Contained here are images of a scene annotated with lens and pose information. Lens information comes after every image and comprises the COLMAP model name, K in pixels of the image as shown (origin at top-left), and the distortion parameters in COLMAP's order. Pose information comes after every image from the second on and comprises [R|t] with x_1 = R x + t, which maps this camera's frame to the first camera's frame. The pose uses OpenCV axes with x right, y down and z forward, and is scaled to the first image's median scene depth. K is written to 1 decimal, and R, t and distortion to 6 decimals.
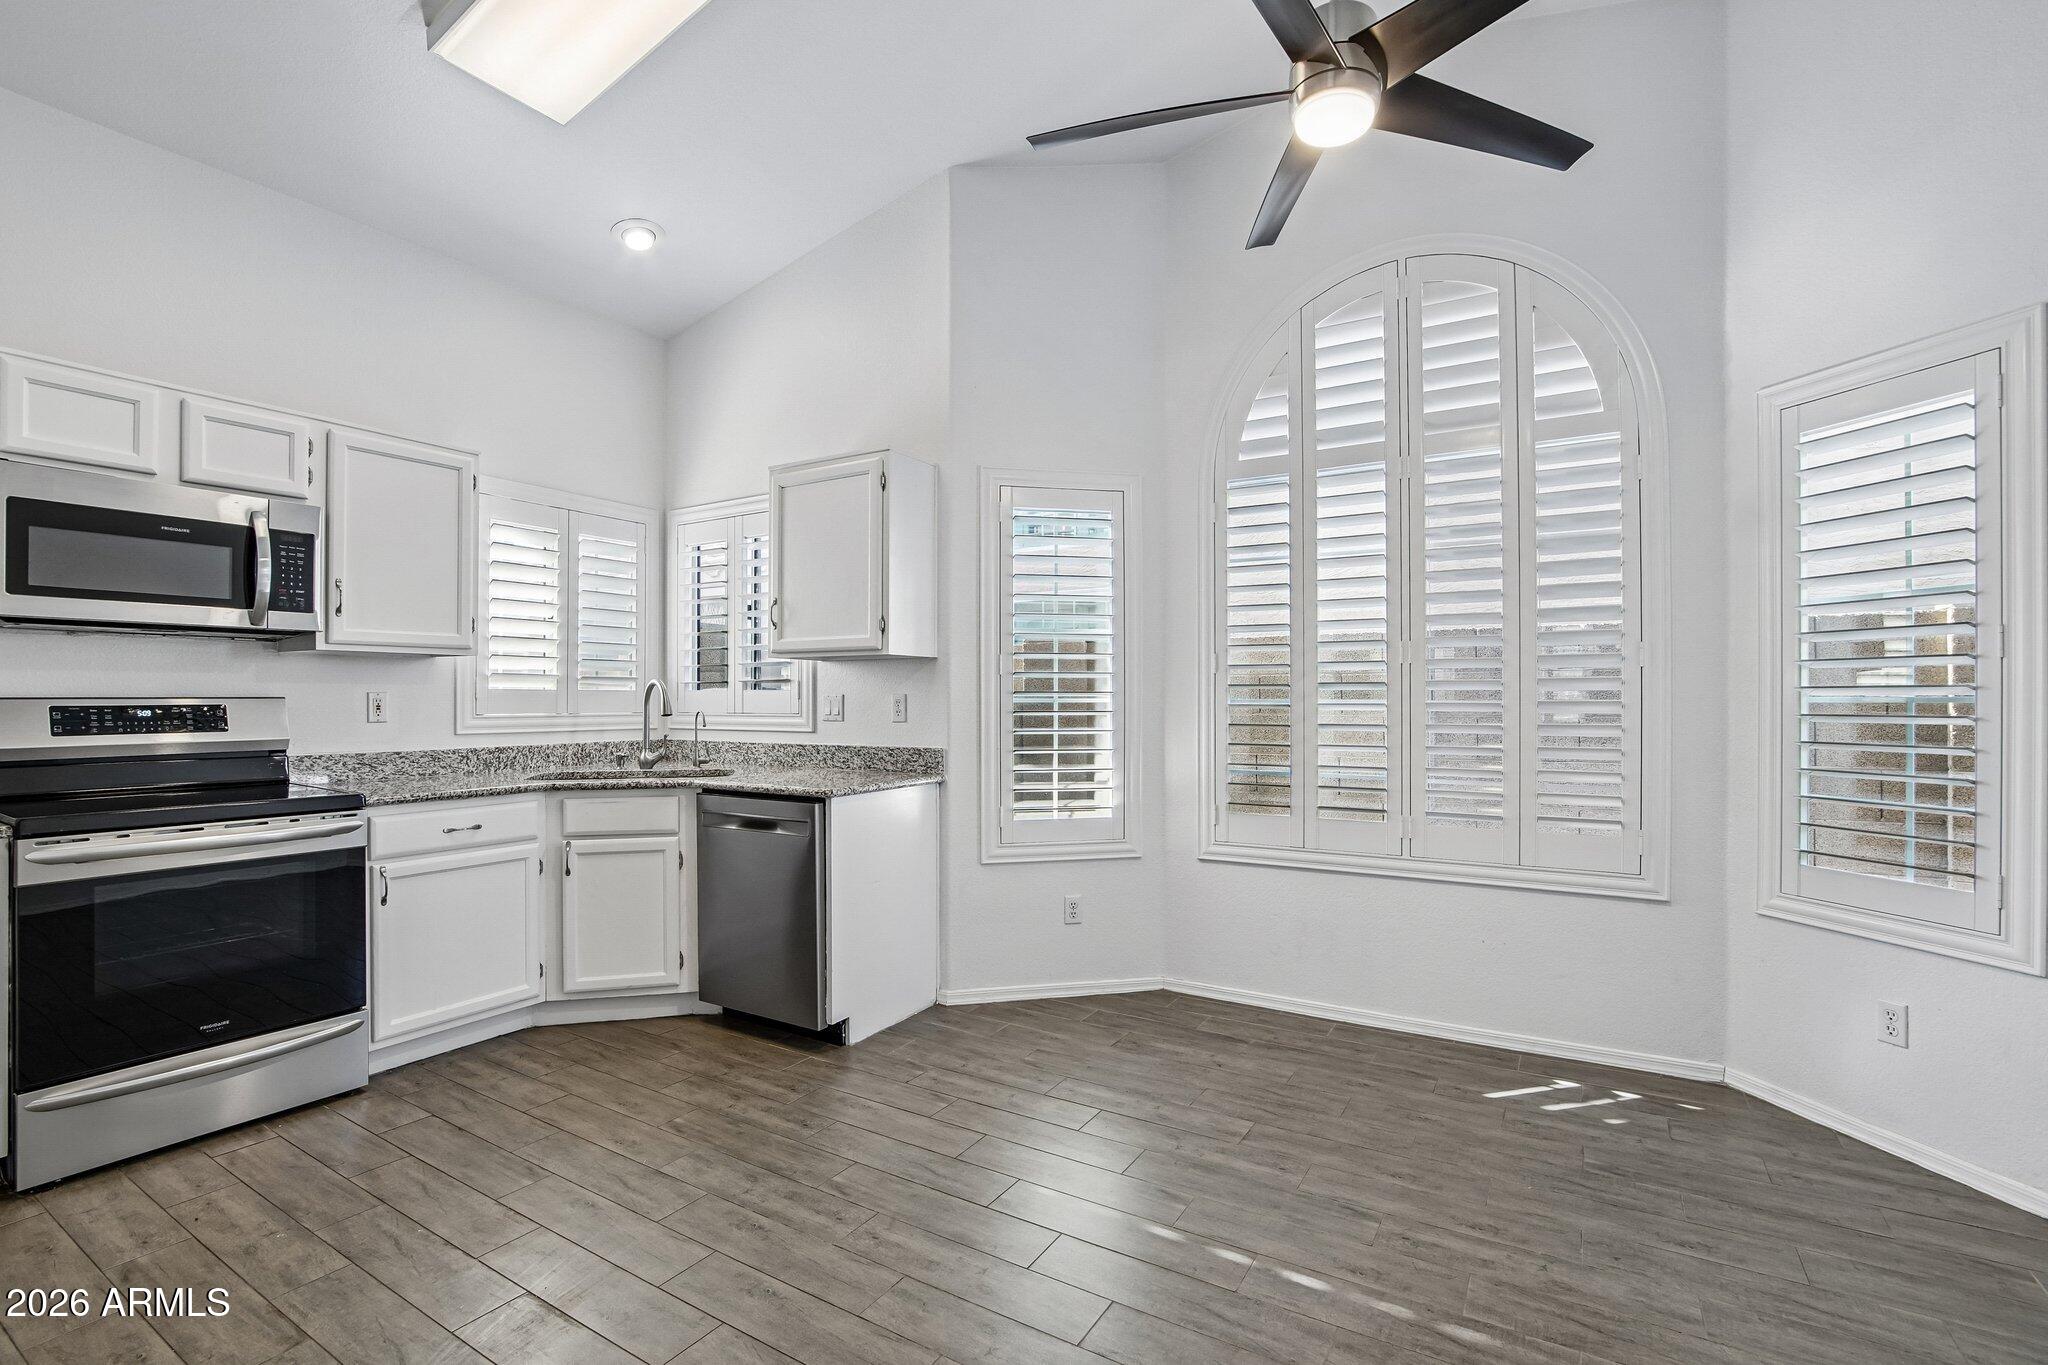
lens RADIAL K [[936.8, 0, 1022.8], [0, 936.8, 699.7], [0, 0, 1]] dist [-0.039524, 0.006662]
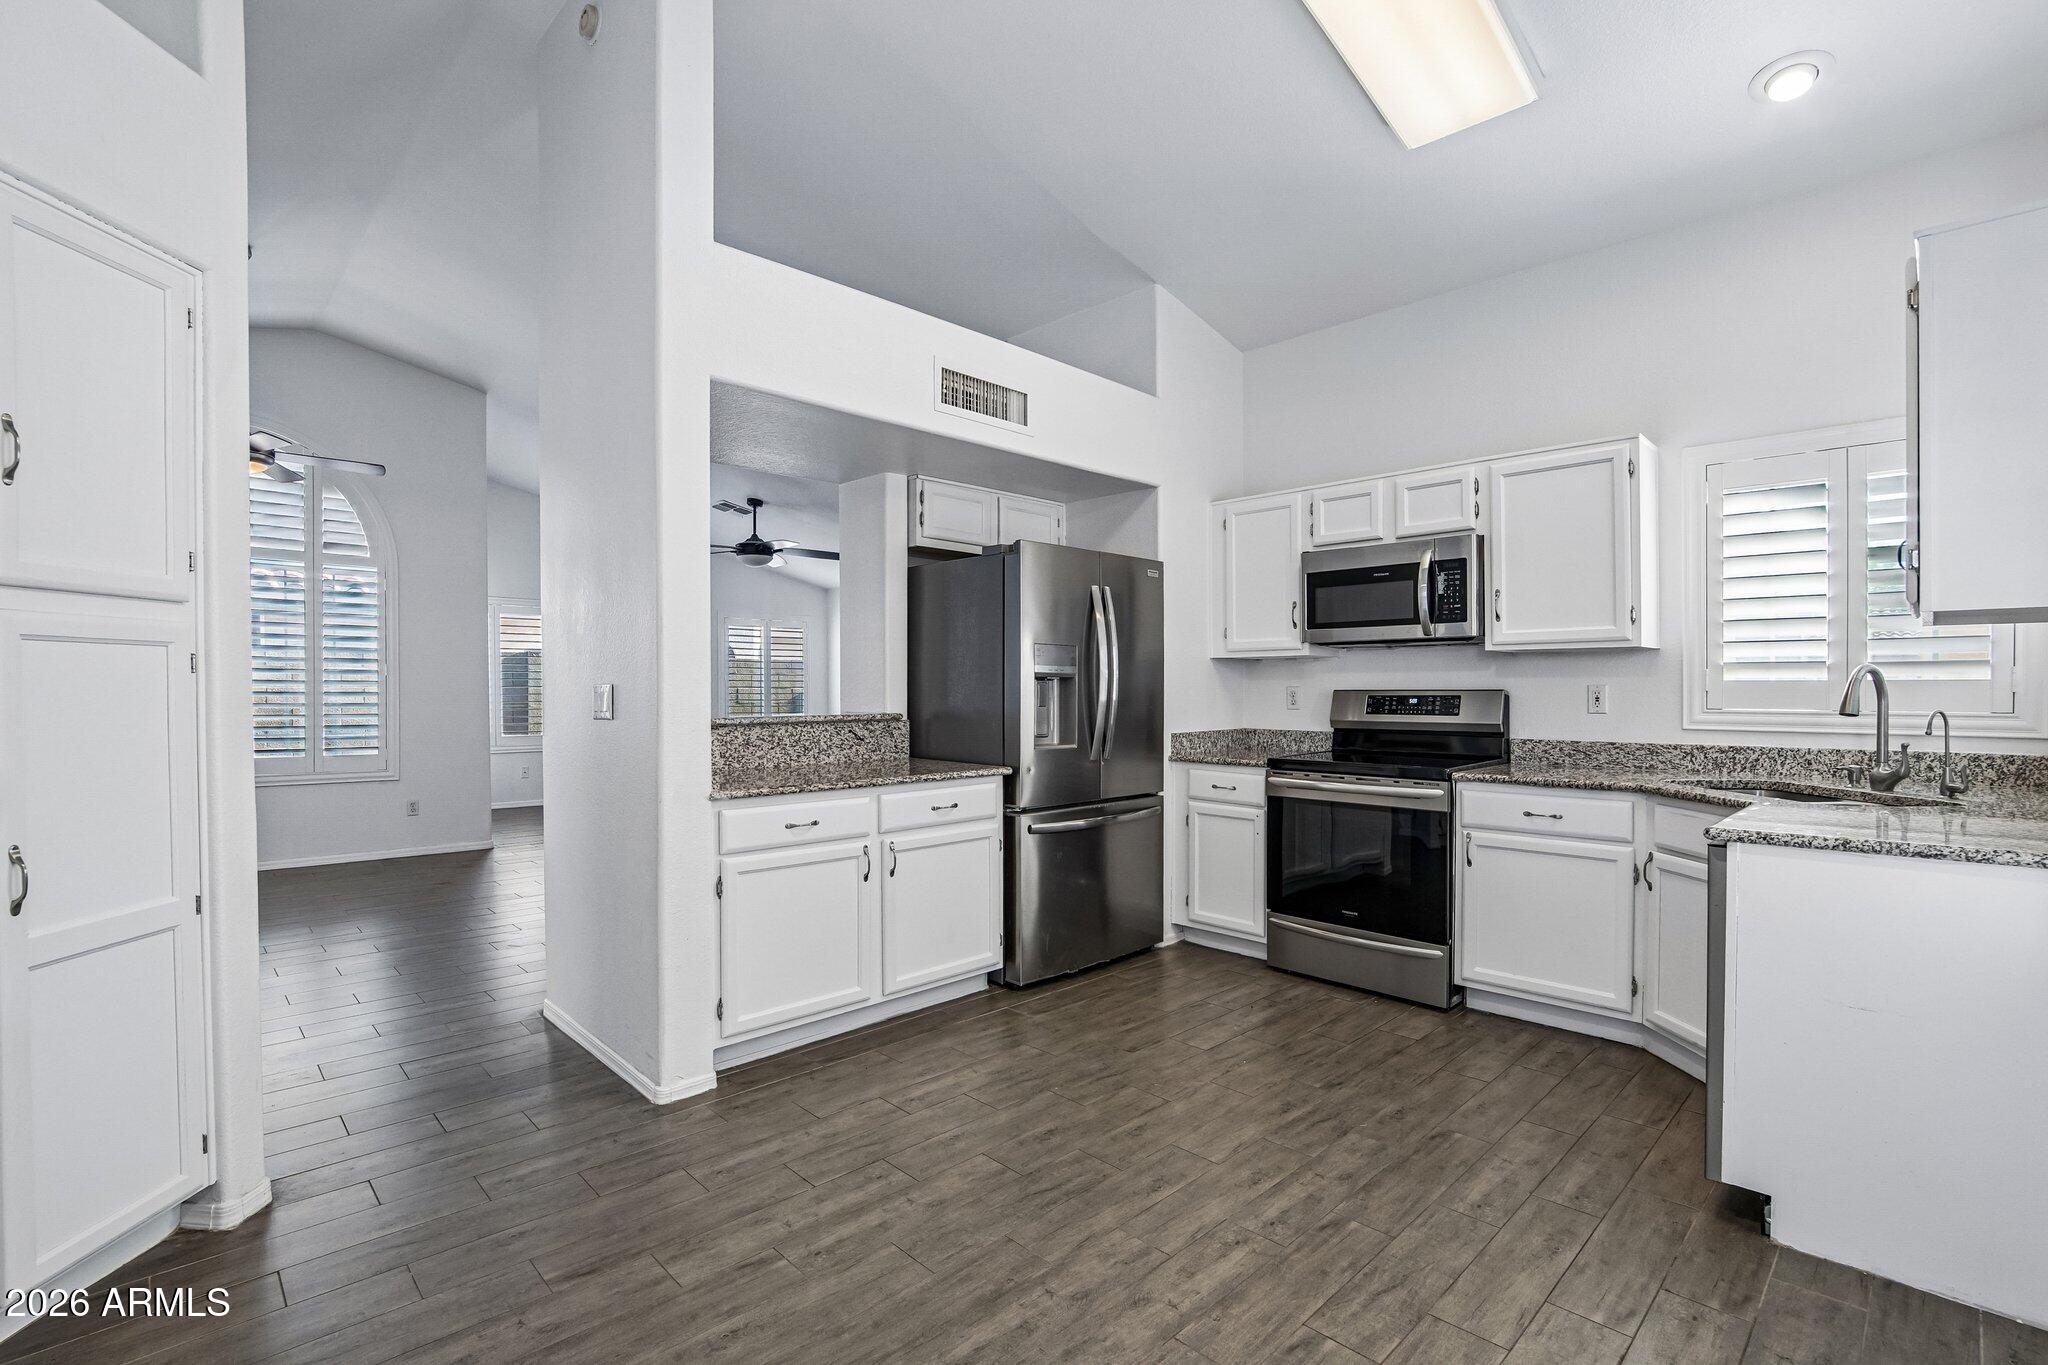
lens RADIAL K [[936.8, 0, 991.1], [0, 936.8, 697.1], [0, 0, 1]] dist [-0.039524, 0.006662]
pose [[-0.278921, 0.007901, -0.960281, 0.635479], [-0.002403, 0.999957, 0.008925, -0.002191], [0.960311, 0.004797, -0.278890, 0.766185]]
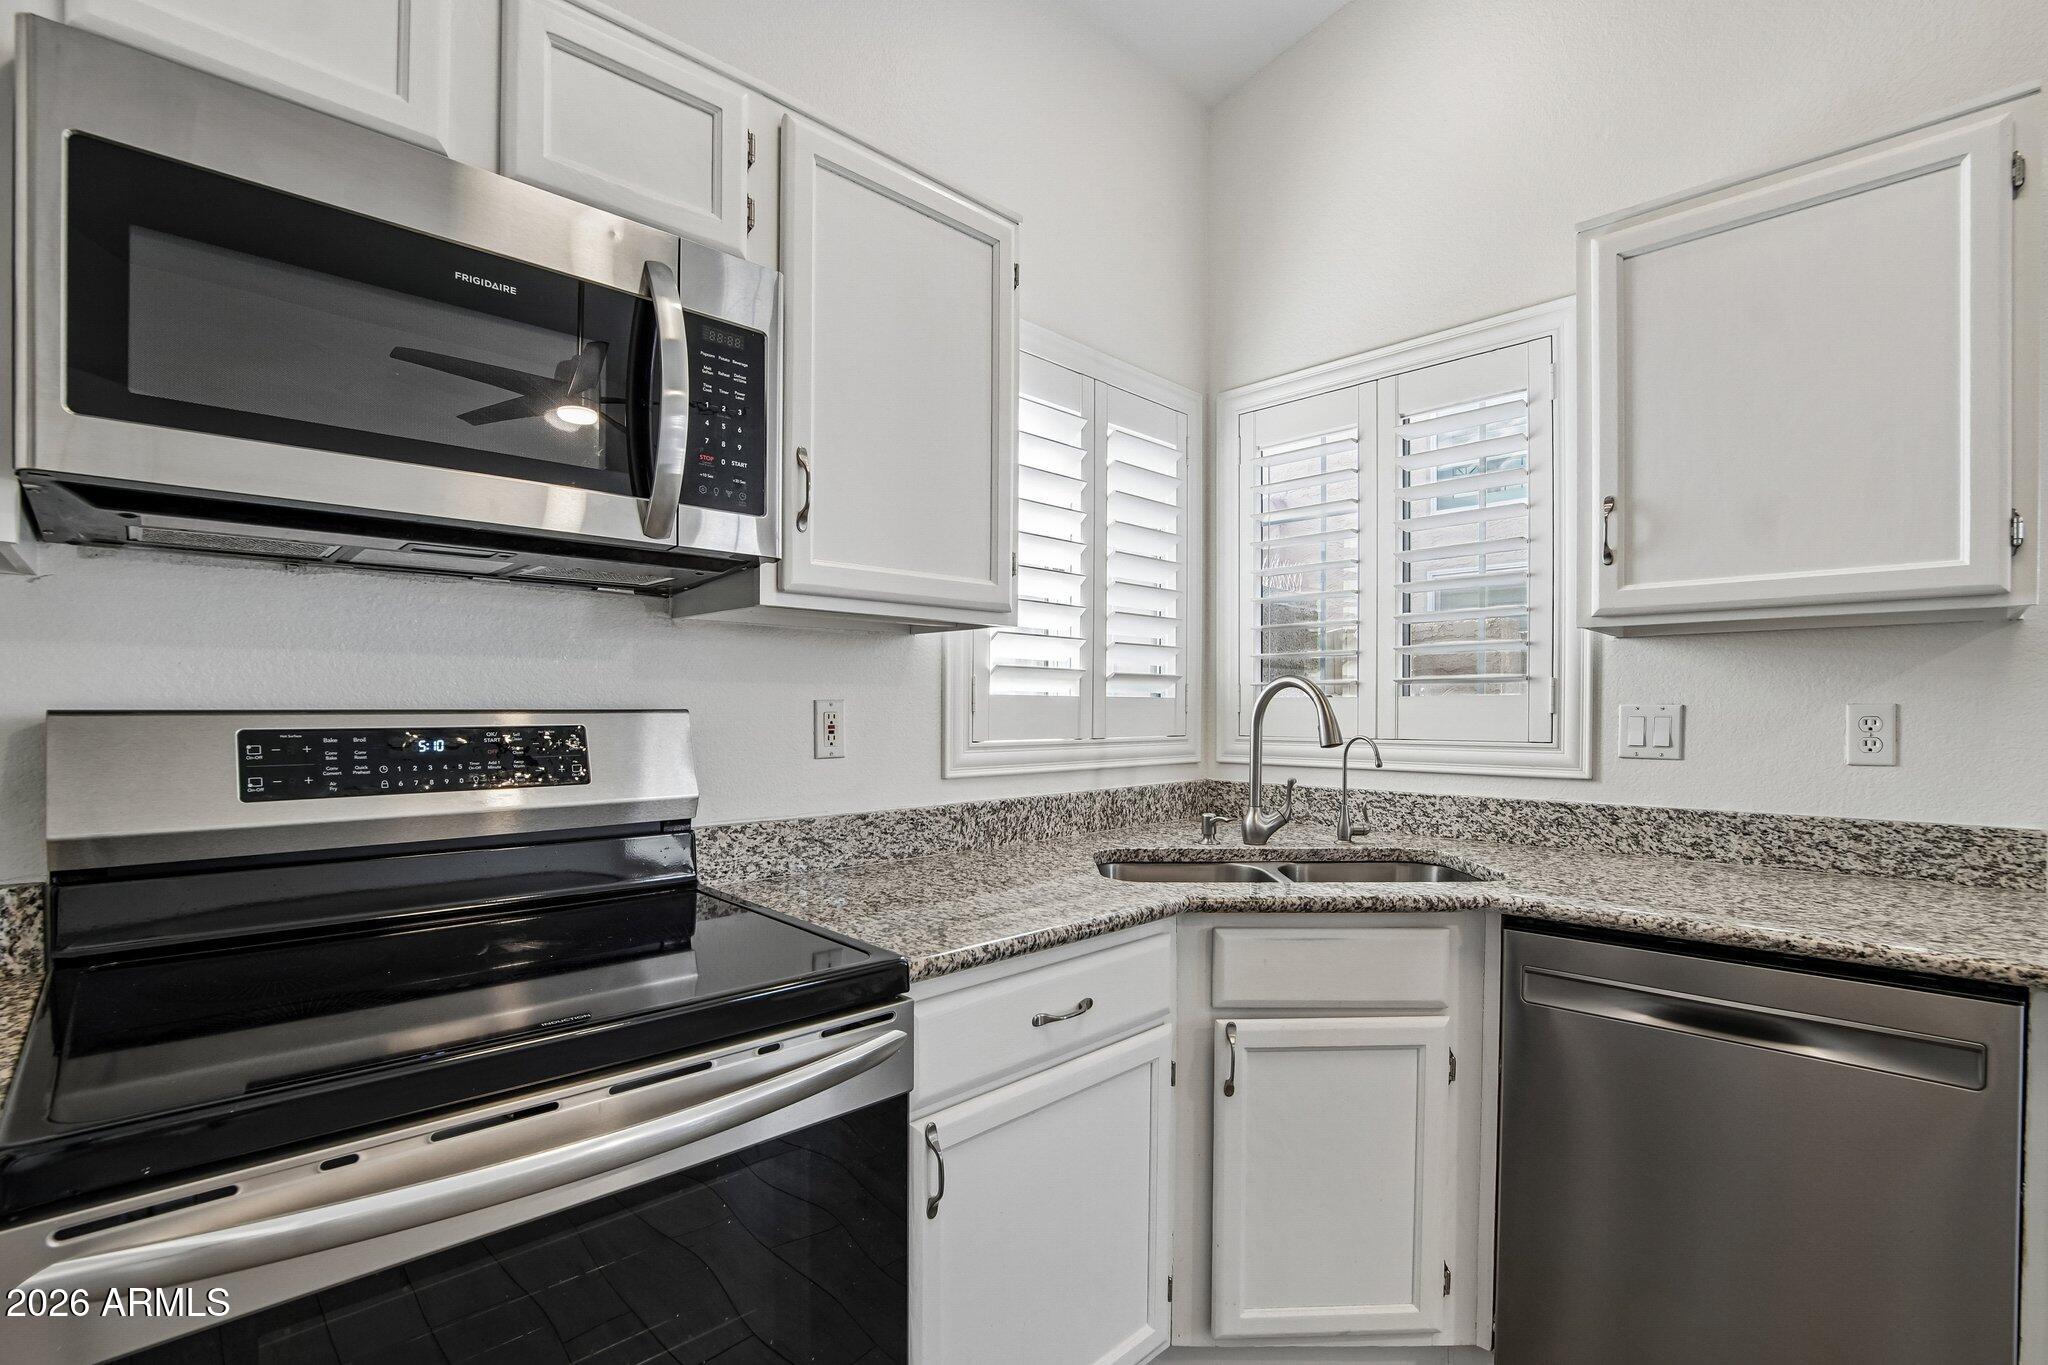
lens RADIAL K [[936.8, 0, 1003.8], [0, 936.8, 722.0], [0, 0, 1]] dist [-0.039524, 0.006662]
pose [[0.966076, 0.004213, -0.258223, -0.576550], [-0.001187, 0.999929, 0.011874, -0.002436], [0.258254, -0.011164, 0.966012, 0.631279]]
